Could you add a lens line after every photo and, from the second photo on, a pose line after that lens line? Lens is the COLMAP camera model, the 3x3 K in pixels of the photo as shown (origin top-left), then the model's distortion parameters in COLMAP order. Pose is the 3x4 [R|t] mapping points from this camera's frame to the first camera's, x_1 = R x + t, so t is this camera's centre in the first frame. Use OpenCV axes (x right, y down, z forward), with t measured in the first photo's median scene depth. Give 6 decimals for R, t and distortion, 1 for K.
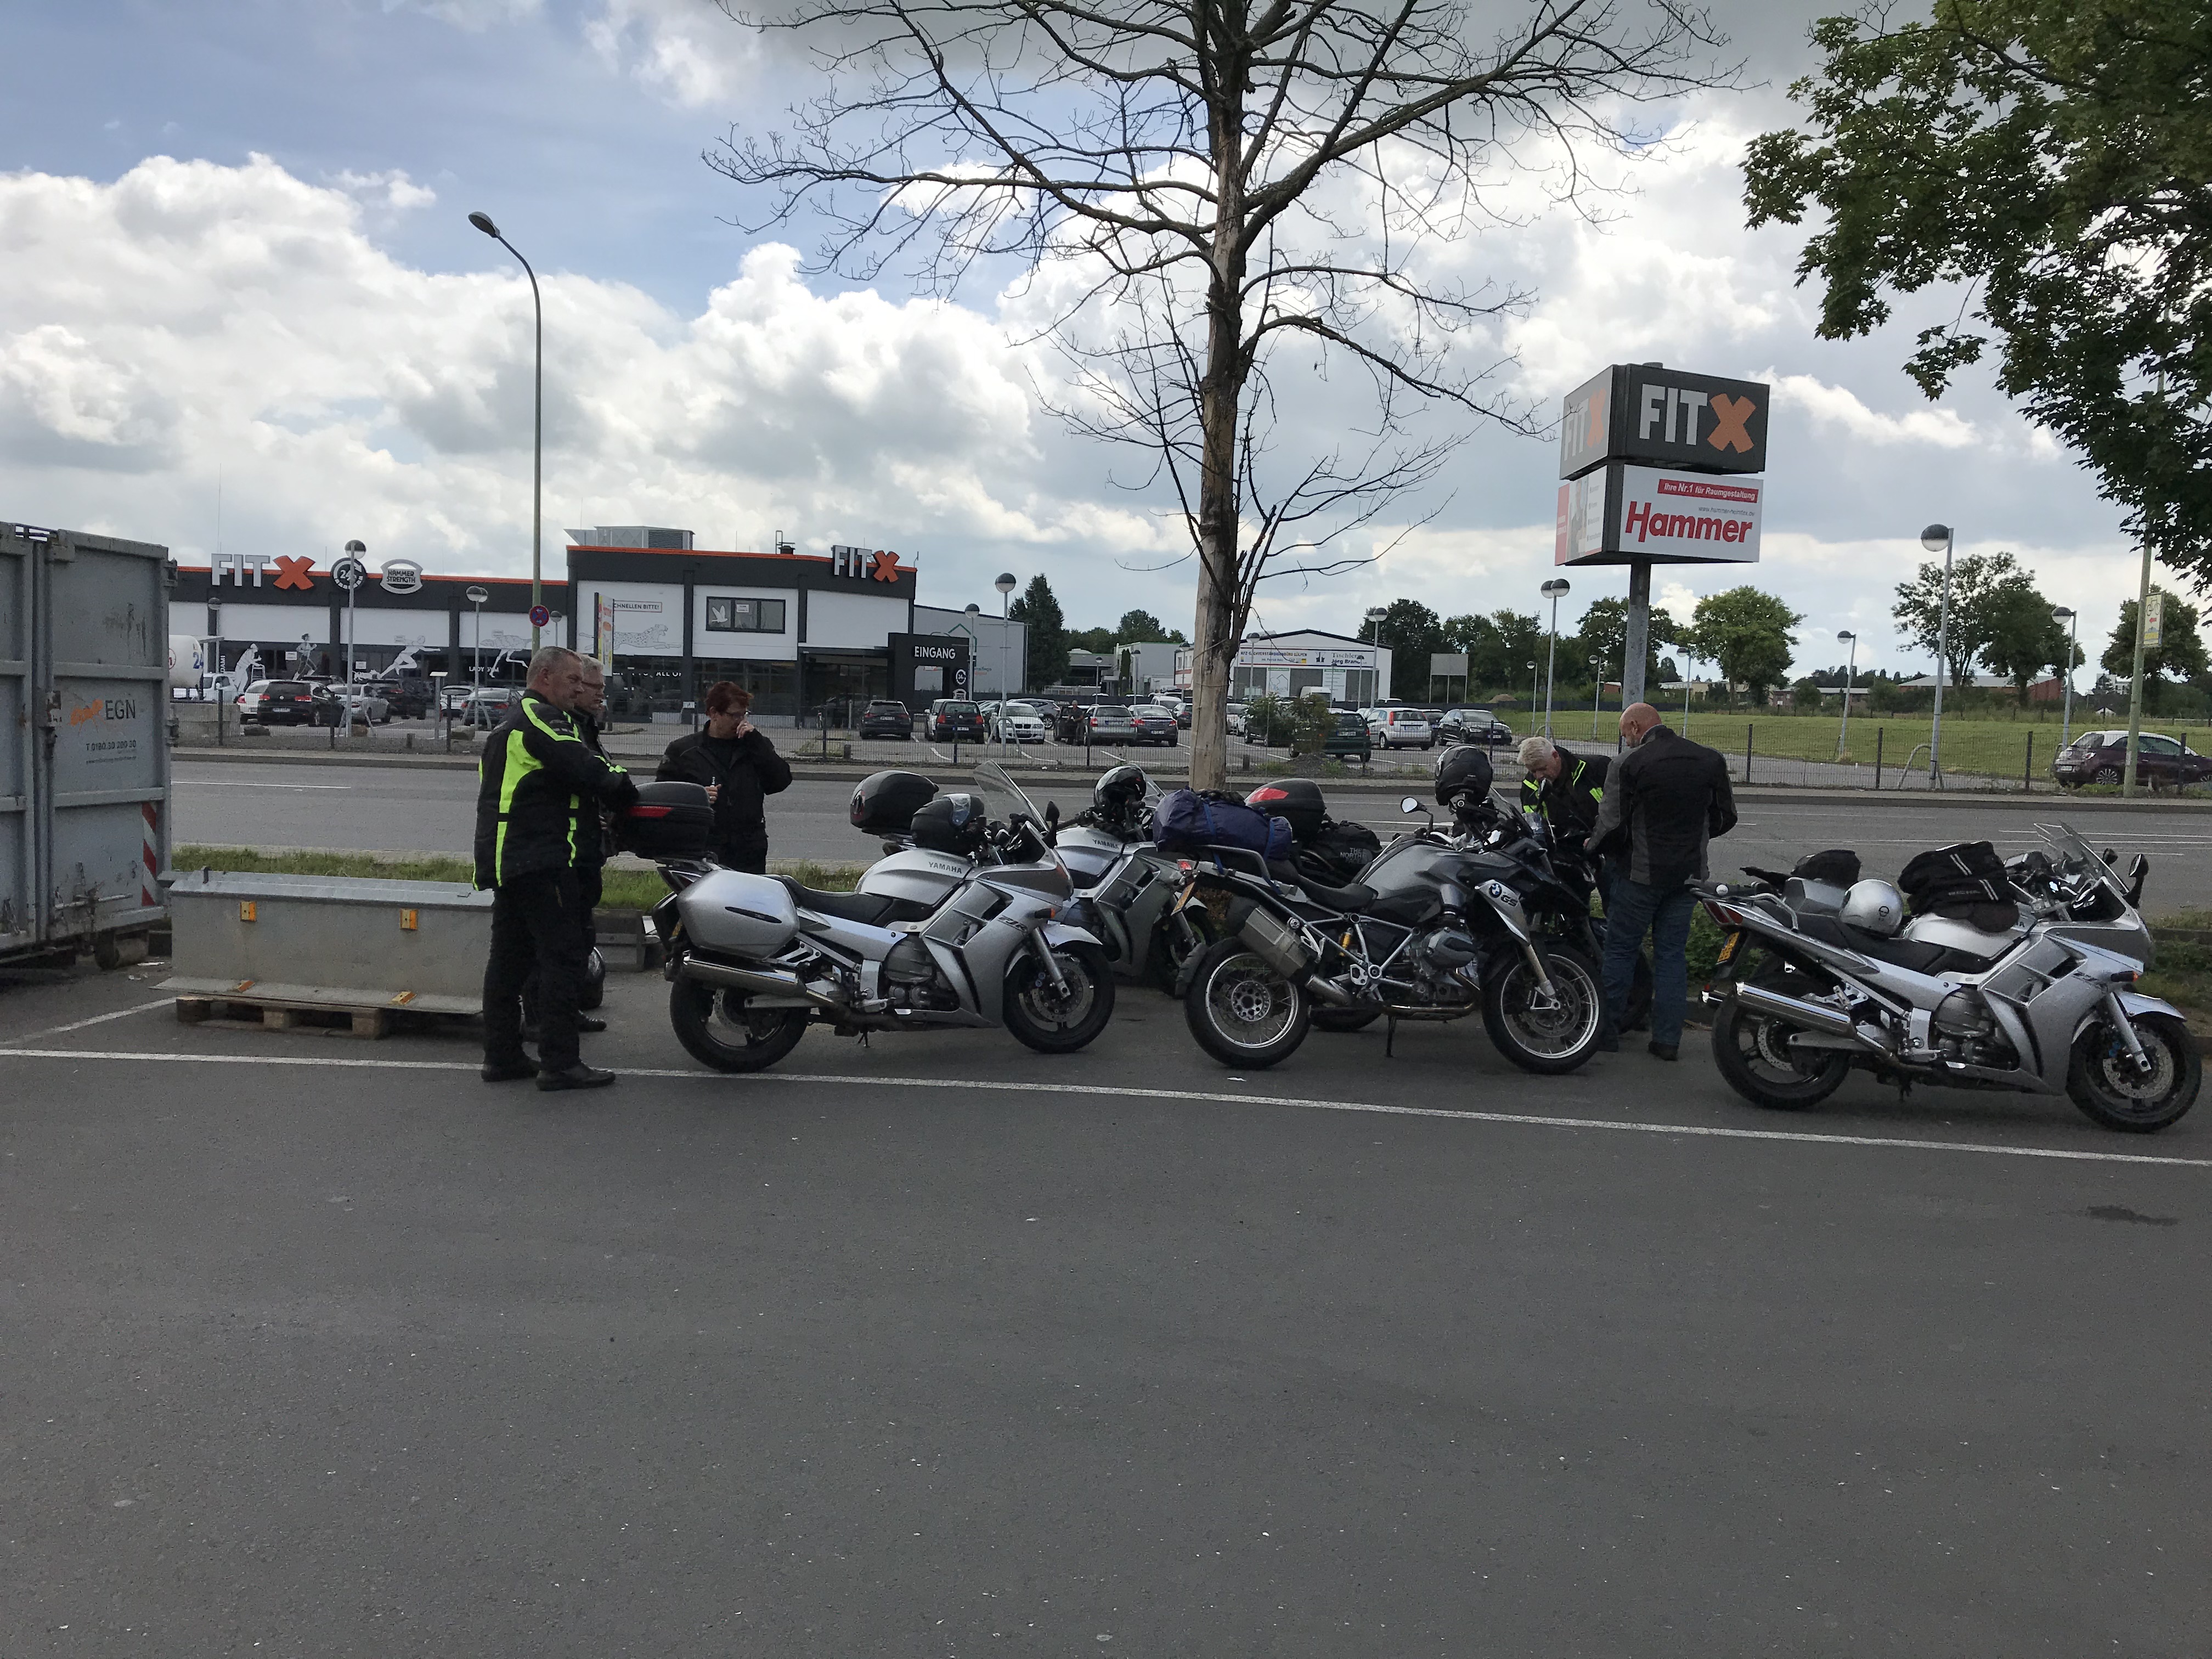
lens RADIAL K [[1832.8, 0, 1029.7], [0, 1832.8, 835.8], [0, 0, 1]] dist [0.003174, -0.009217]
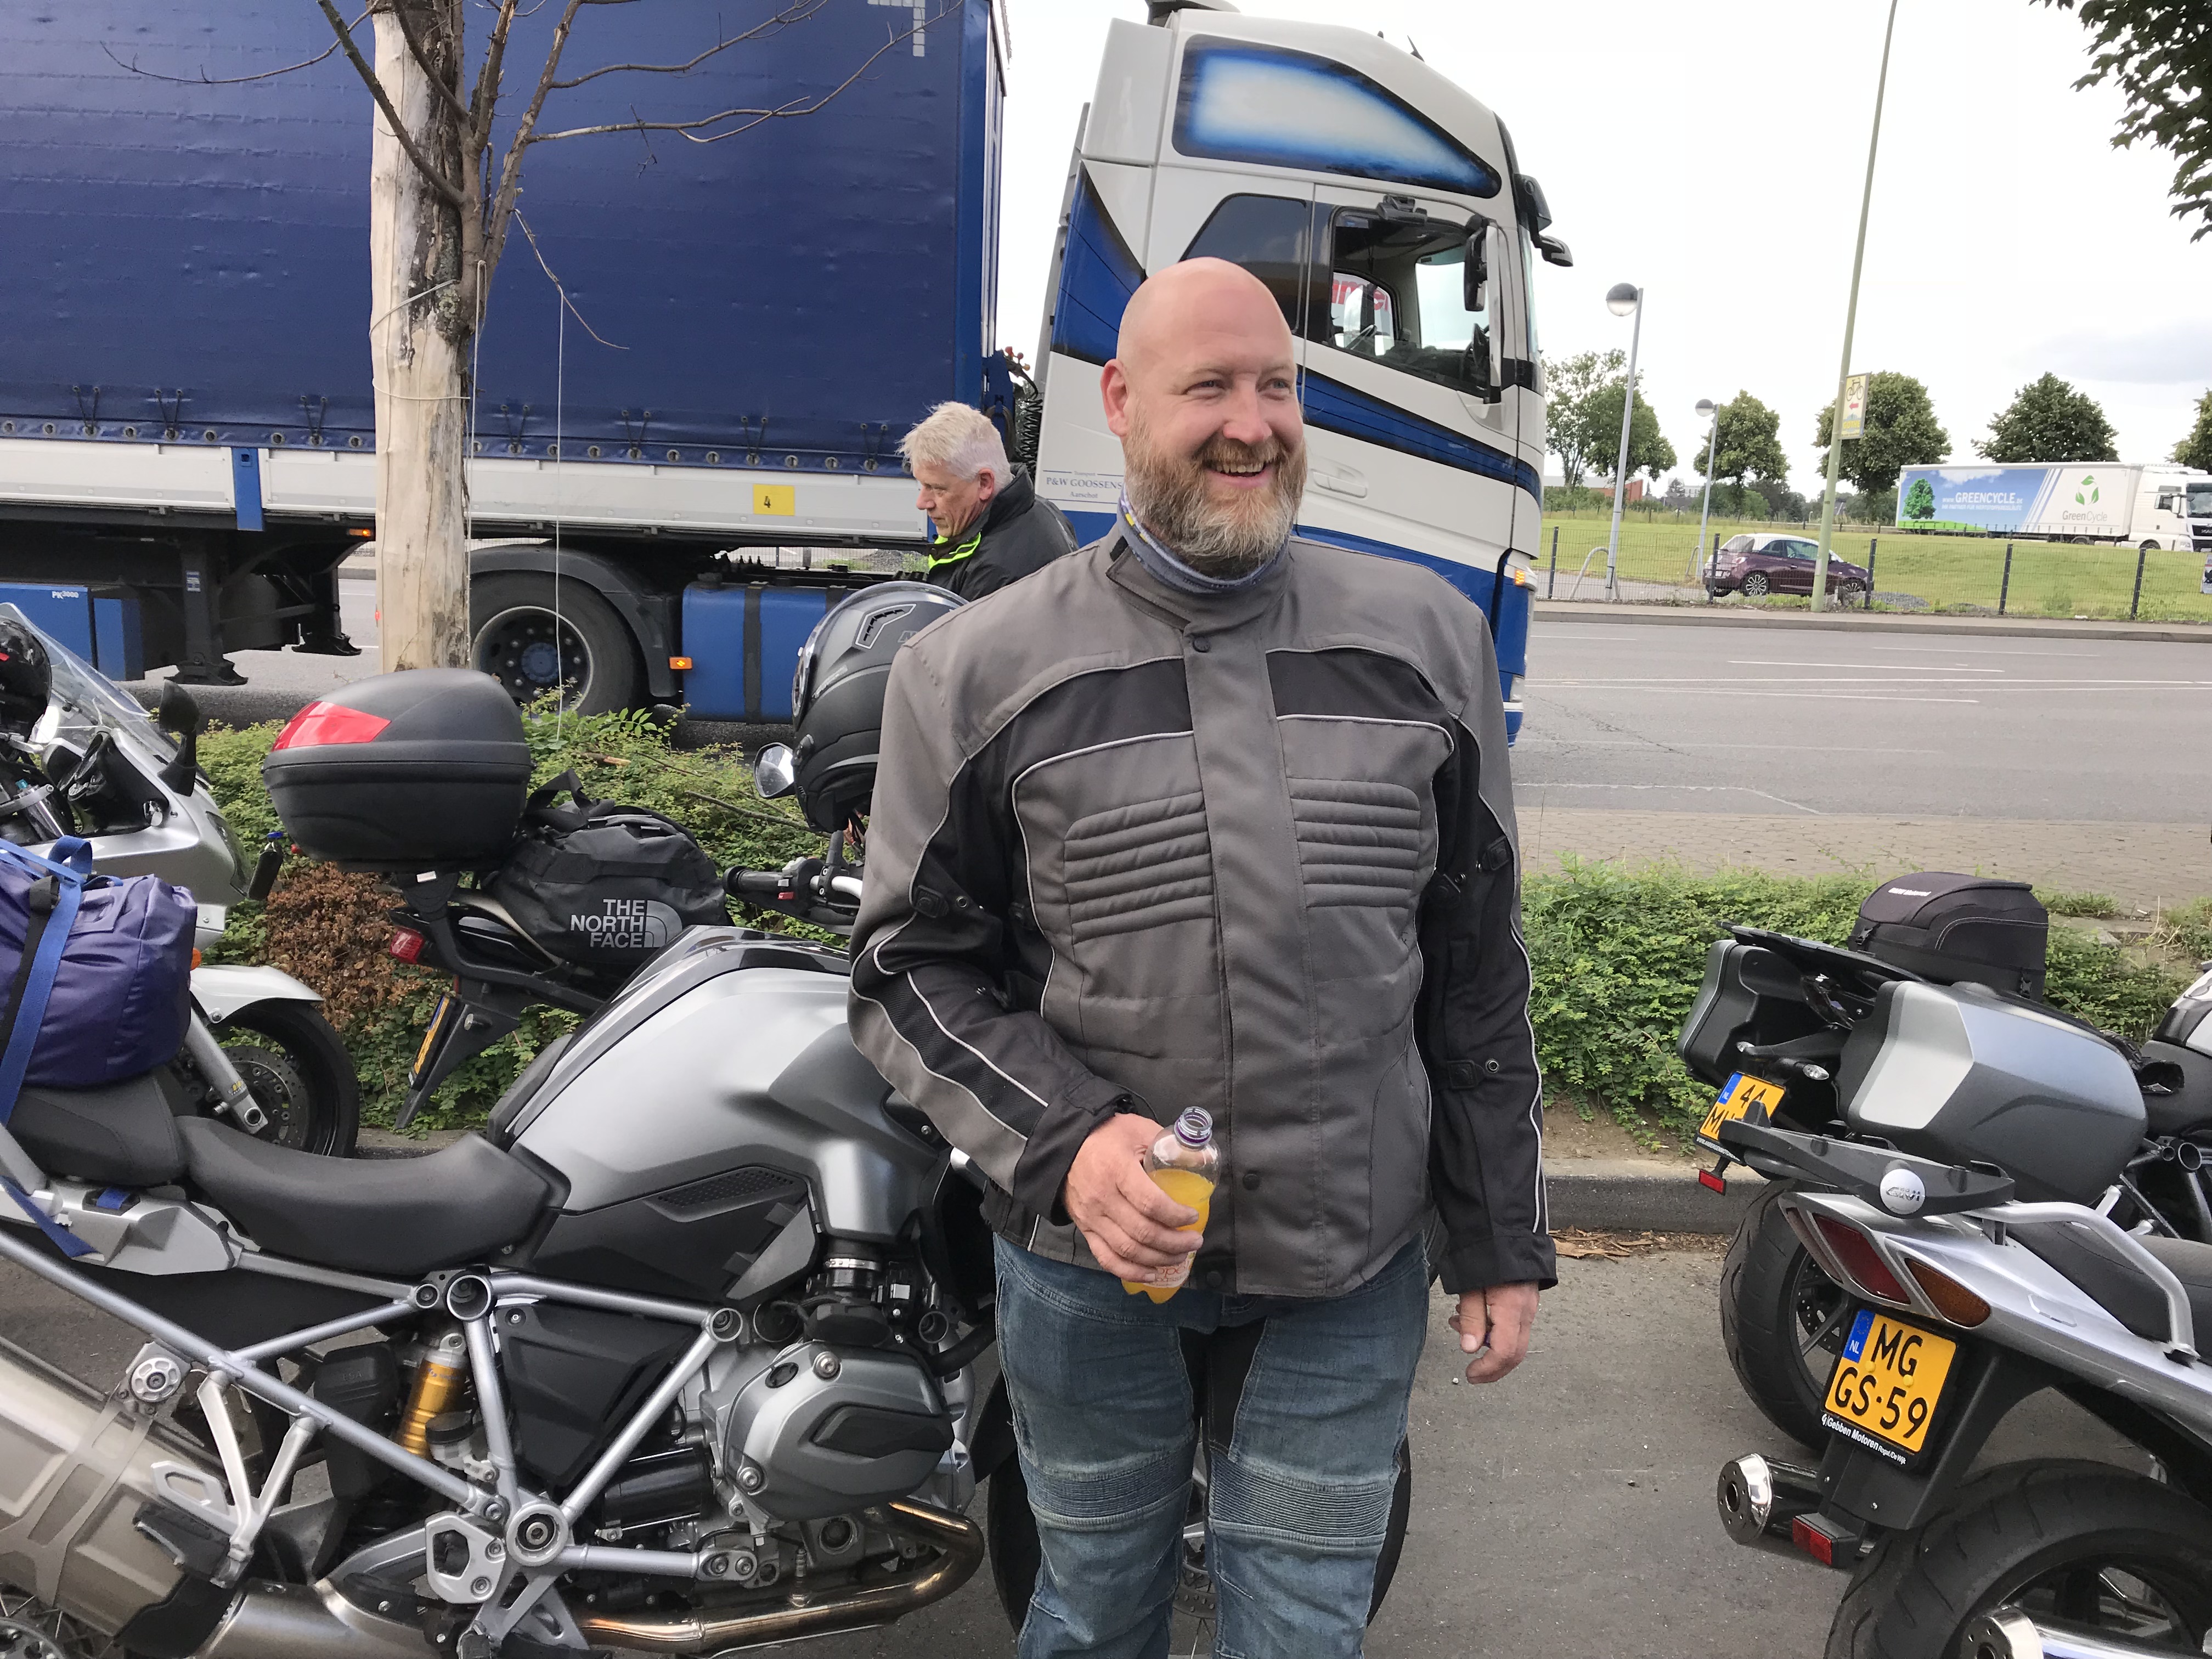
lens RADIAL K [[1835.5, 0, 1106.0], [0, 1835.5, 829.5], [0, 0, 1]] dist [0.034861, -0.008582]
pose [[0.971426, -0.019971, 0.236500, 0.059105], [-0.006495, 0.993843, 0.110605, -0.012932], [-0.237252, -0.108981, 0.965316, 0.218254]]
